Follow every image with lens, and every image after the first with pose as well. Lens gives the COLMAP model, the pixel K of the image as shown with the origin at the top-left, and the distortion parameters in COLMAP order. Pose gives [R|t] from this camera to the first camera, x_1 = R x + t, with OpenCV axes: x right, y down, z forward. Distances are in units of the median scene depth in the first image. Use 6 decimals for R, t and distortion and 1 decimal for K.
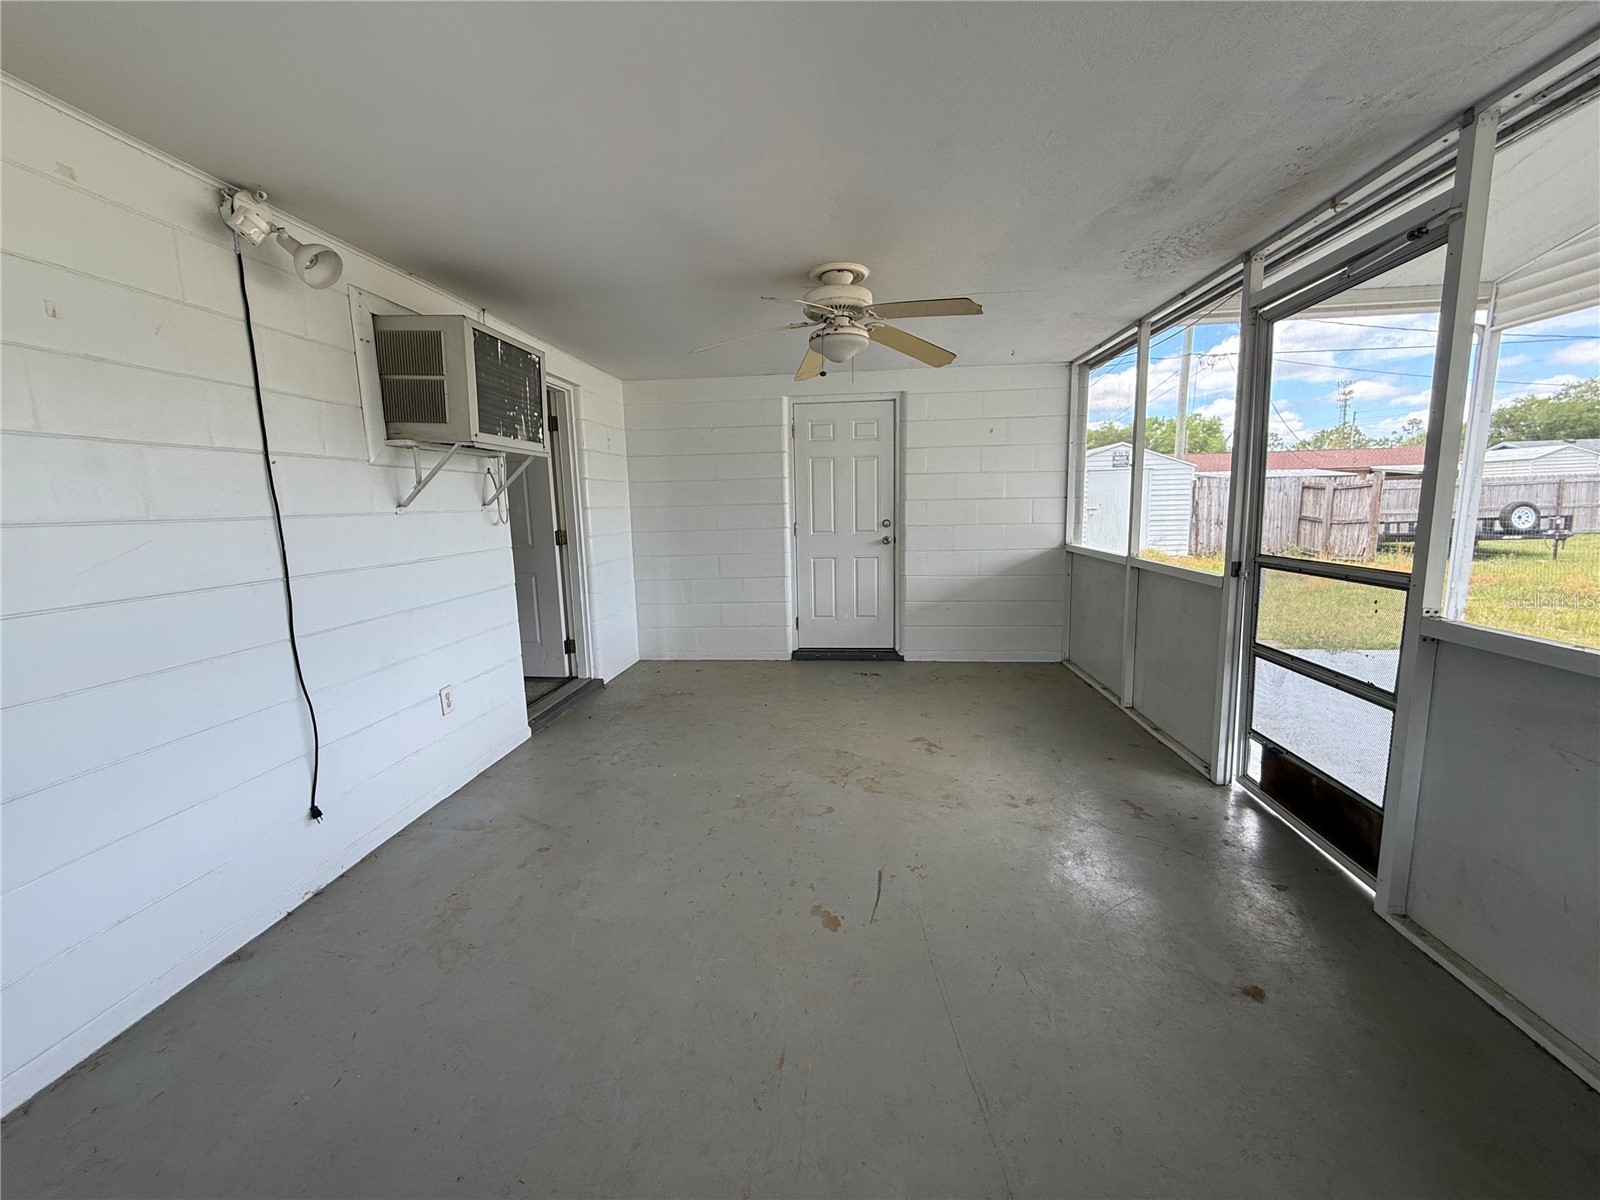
lens RADIAL K [[642.7, 0, 792.5], [0, 642.7, 594.1], [0, 0, 1]] dist [0.002408, -0.000948]
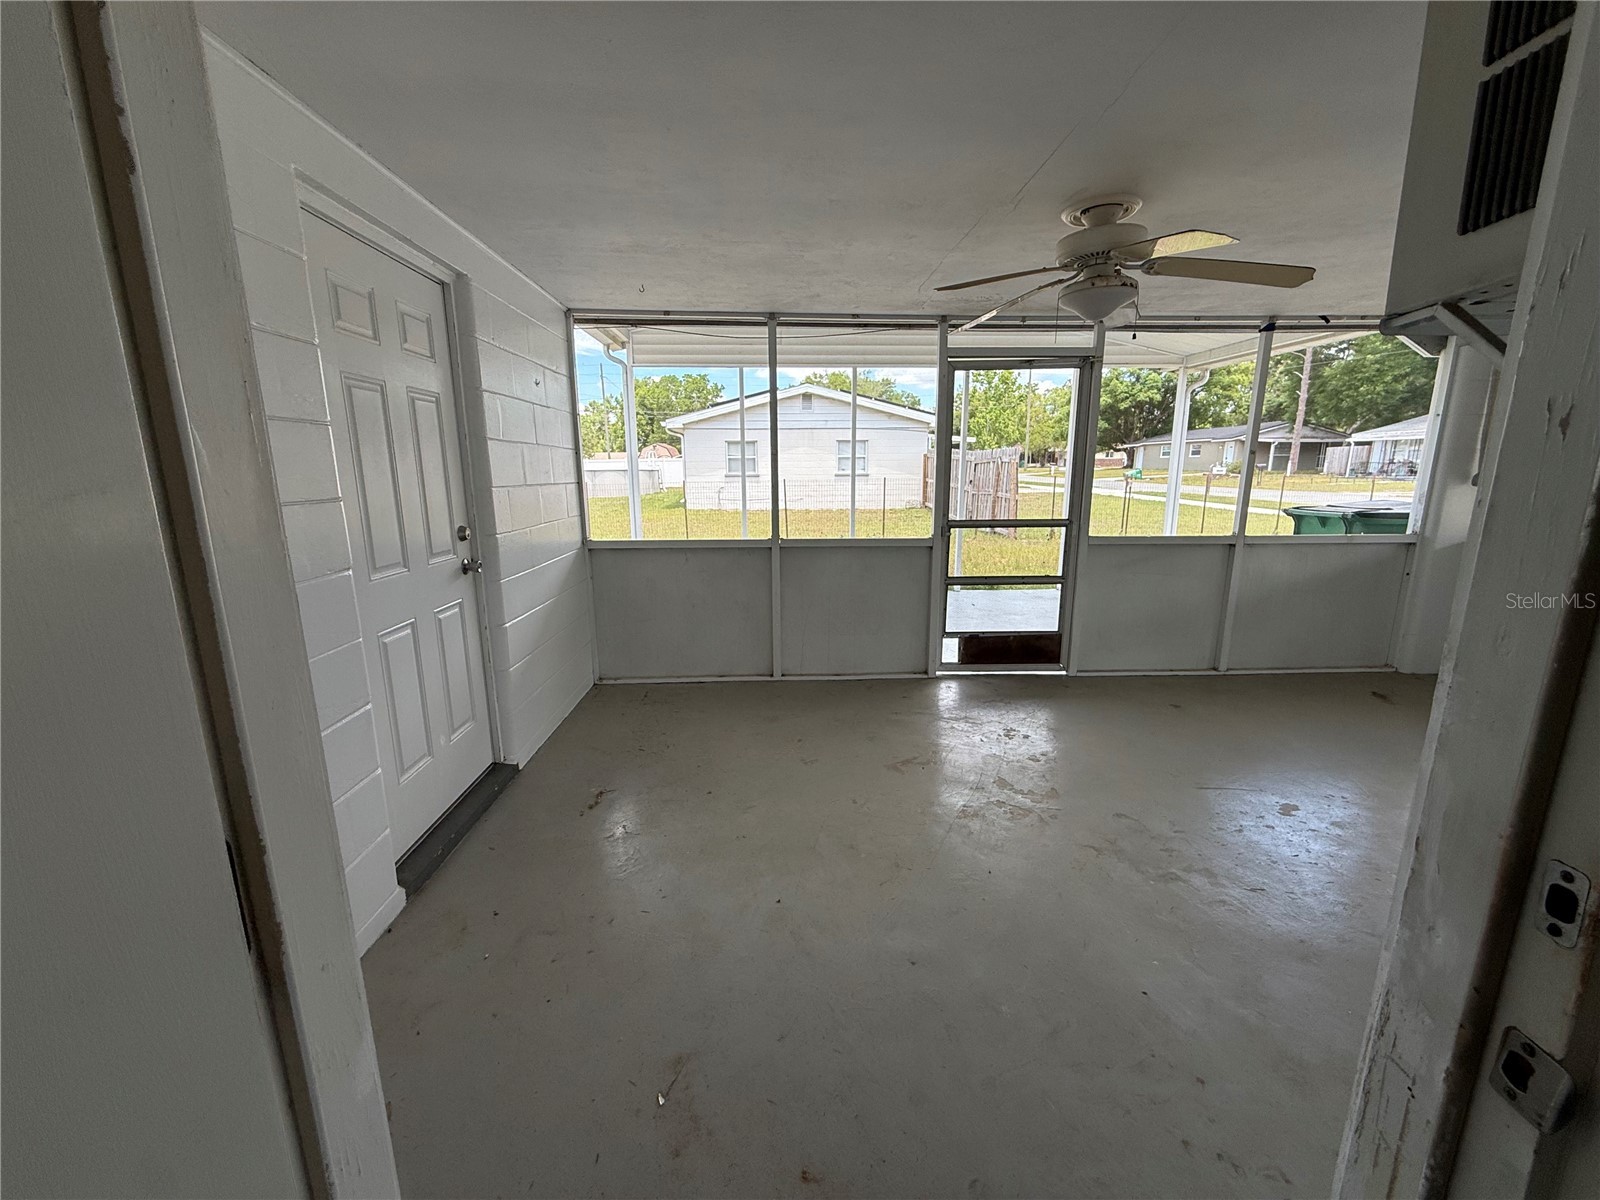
lens RADIAL K [[642.7, 0, 794.4], [0, 642.7, 602.5], [0, 0, 1]] dist [0.002408, -0.000948]
pose [[-0.139610, -0.179239, 0.973849, -0.651573], [0.148932, 0.968493, 0.199604, -0.198911], [-0.978942, 0.172904, -0.108517, 1.341551]]
